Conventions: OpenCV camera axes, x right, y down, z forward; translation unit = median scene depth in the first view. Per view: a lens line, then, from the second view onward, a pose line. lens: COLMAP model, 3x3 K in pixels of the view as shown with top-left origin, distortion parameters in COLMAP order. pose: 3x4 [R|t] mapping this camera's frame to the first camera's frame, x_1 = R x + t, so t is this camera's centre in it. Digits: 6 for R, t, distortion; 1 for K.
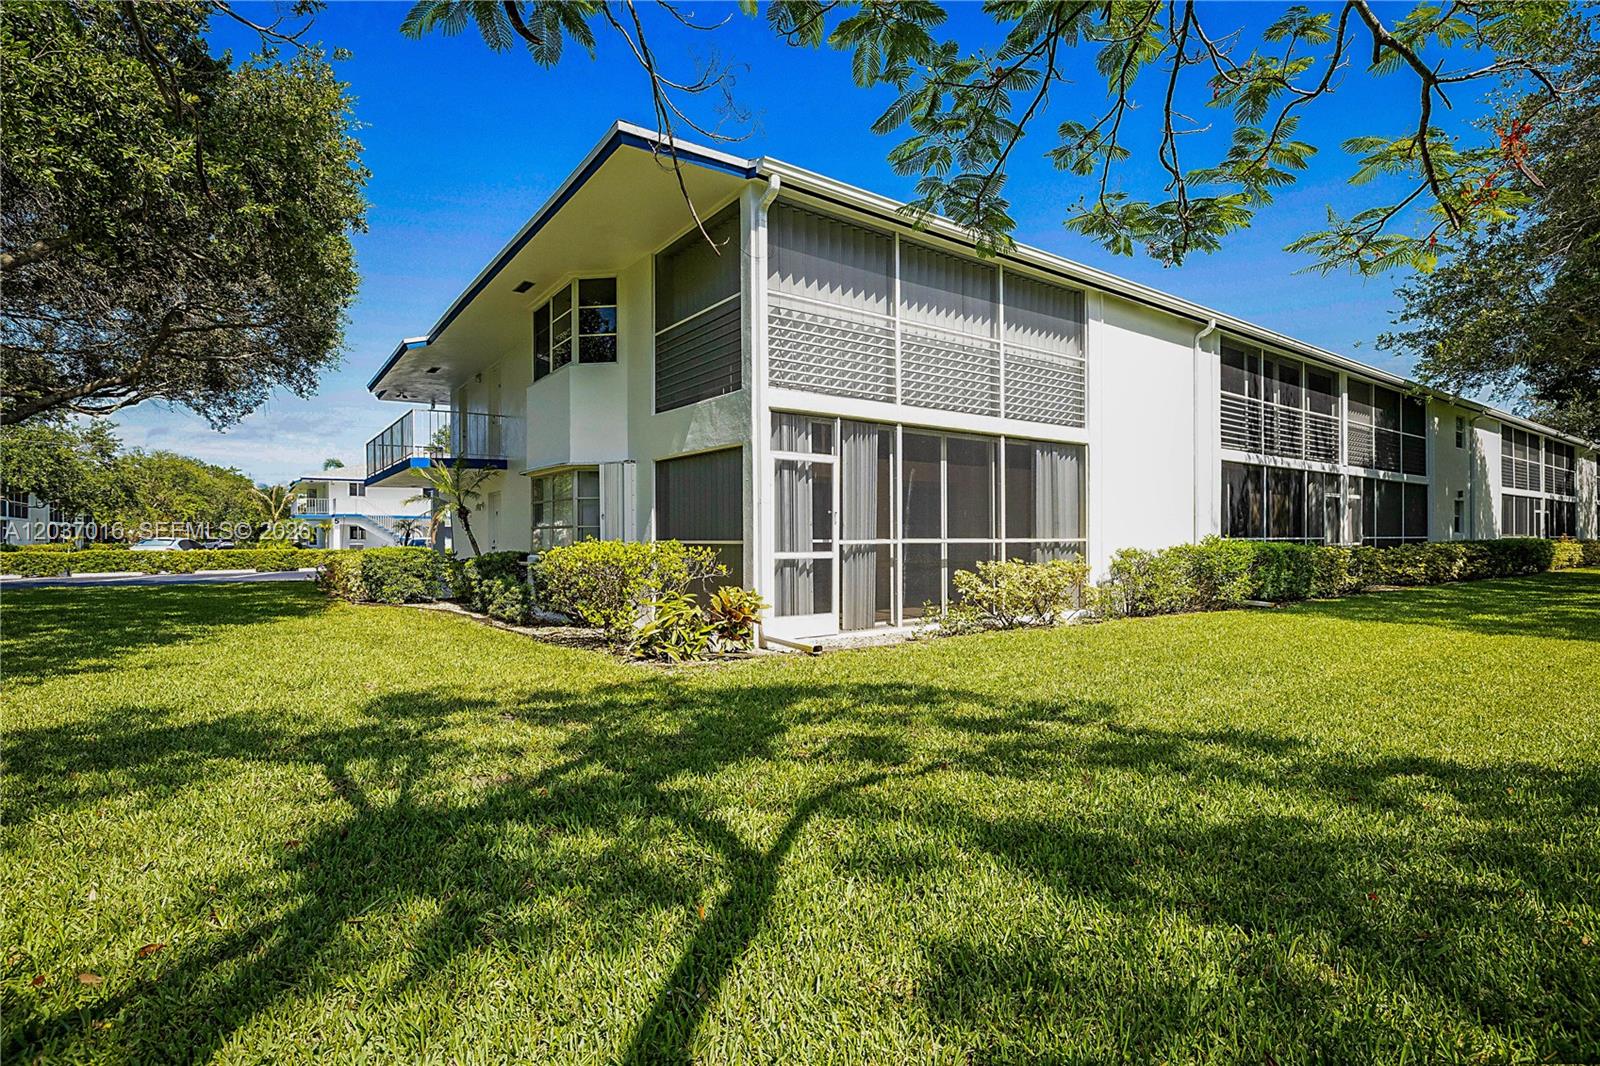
lens RADIAL K [[745.8, 0, 804.0], [0, 745.8, 535.5], [0, 0, 1]] dist [-0.047054, 0.024238]
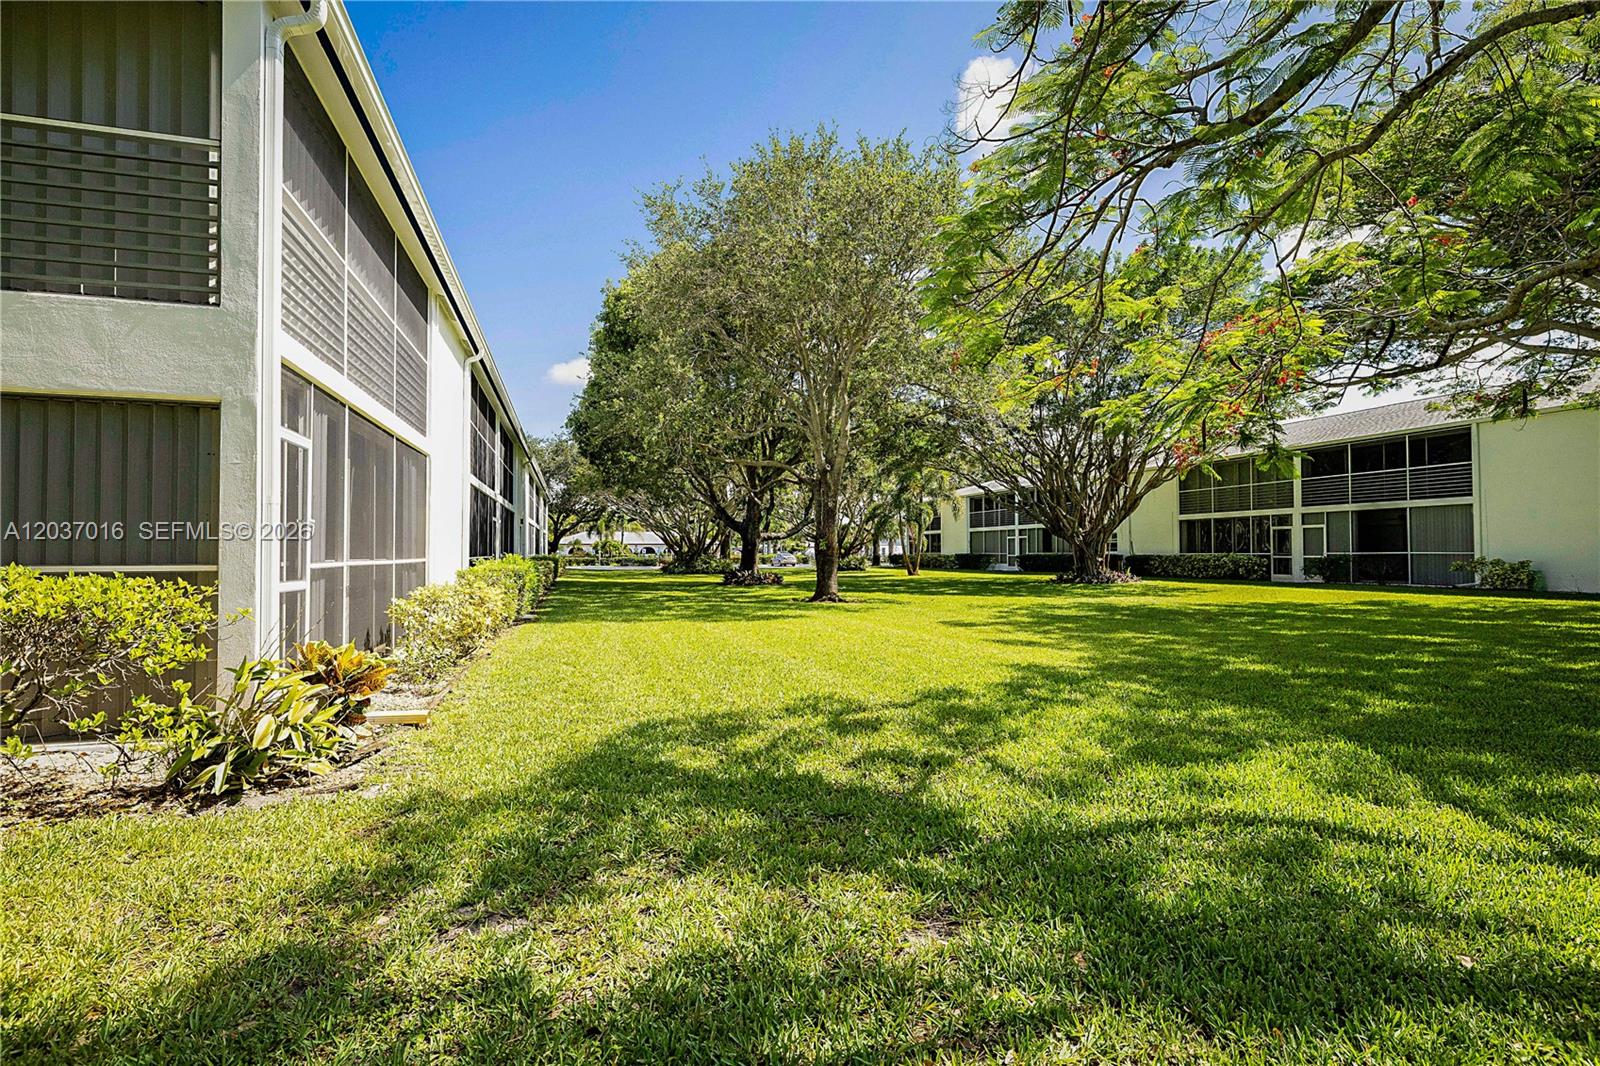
lens RADIAL K [[763.6, 0, 800.0], [0, 763.6, 533.0], [0, 0, 1]] dist [-0.003234, -0.000511]
pose [[0.362881, 0.021423, 0.931589, -1.054293], [0.001379, 0.999722, -0.023526, -0.009955], [-0.931835, 0.009822, 0.362750, 0.808245]]
